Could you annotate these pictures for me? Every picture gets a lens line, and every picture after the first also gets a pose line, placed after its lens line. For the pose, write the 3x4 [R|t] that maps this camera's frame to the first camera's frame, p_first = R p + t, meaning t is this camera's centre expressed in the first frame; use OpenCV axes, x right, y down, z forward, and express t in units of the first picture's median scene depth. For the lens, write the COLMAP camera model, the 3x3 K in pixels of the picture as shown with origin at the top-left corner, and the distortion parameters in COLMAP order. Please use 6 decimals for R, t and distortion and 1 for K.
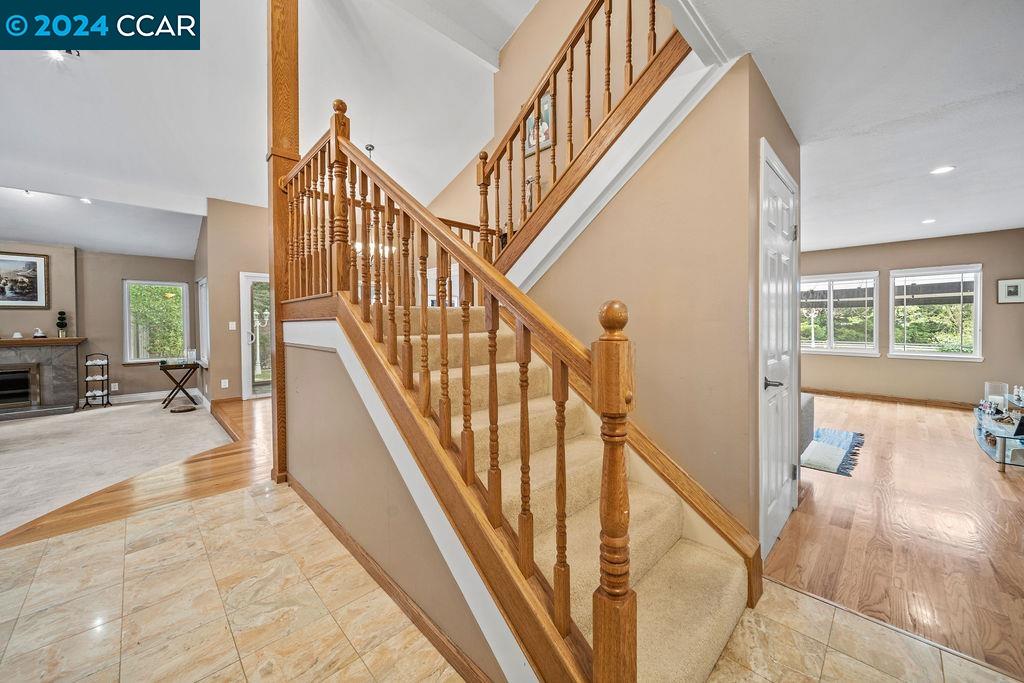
lens RADIAL K [[378.8, 0, 486.9], [0, 378.8, 323.1], [0, 0, 1]] dist [0.001759, -0.000297]
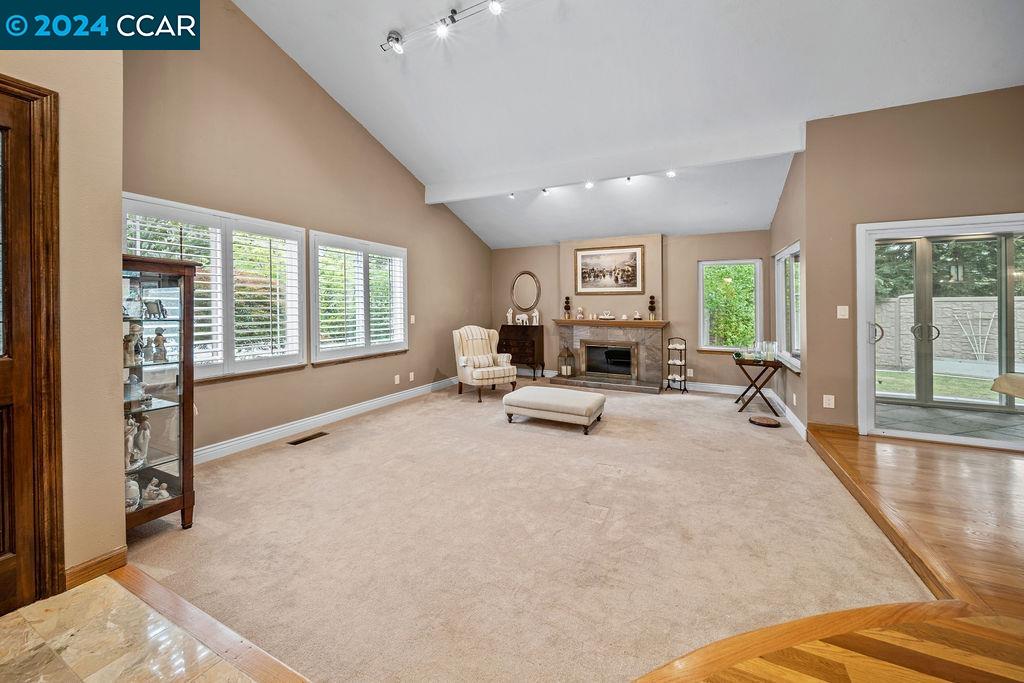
lens RADIAL K [[378.8, 0, 505.5], [0, 378.8, 306.6], [0, 0, 1]] dist [0.001759, -0.000297]
pose [[0.351243, 0.005733, -0.936267, -0.259513], [-0.010103, 0.999946, 0.002332, 0.001367], [0.936230, 0.008640, 0.351282, 0.233314]]
